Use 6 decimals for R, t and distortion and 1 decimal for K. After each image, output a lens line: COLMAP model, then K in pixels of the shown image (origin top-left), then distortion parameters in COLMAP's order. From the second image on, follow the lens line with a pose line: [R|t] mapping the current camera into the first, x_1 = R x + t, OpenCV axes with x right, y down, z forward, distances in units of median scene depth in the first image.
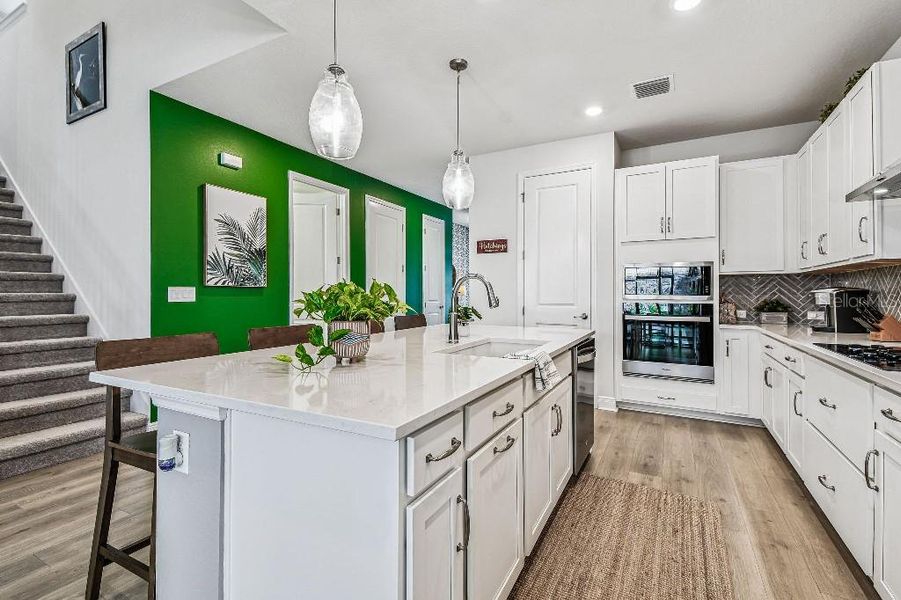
lens RADIAL K [[407.7, 0, 449.7], [0, 407.7, 295.8], [0, 0, 1]] dist [0.021240, -0.007994]
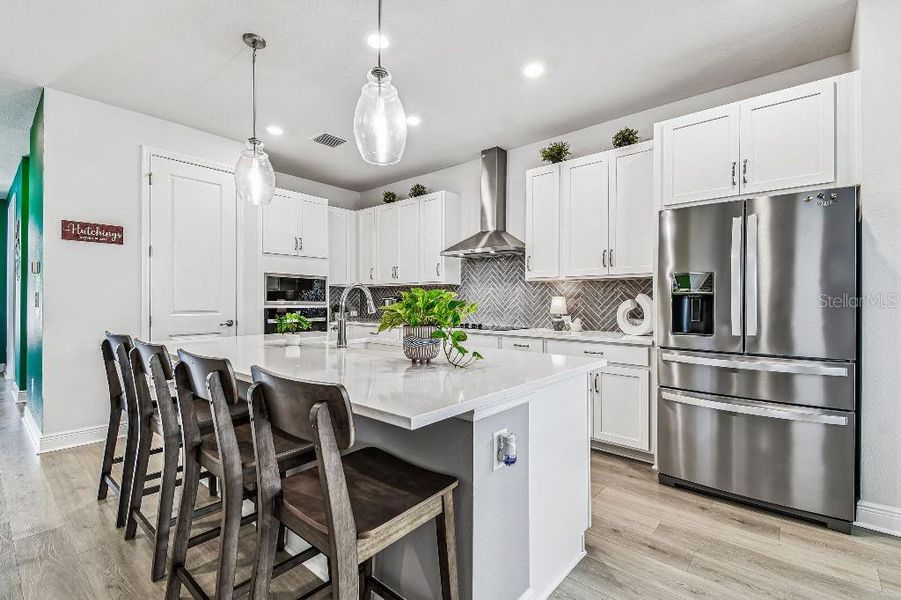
lens RADIAL K [[407.7, 0, 446.8], [0, 407.7, 298.2], [0, 0, 1]] dist [0.021240, -0.007994]
pose [[0.216893, 0.006014, 0.976177, -0.515385], [0.004985, 0.999961, -0.007269, 0.000289], [-0.976183, 0.006442, 0.216855, 0.280366]]
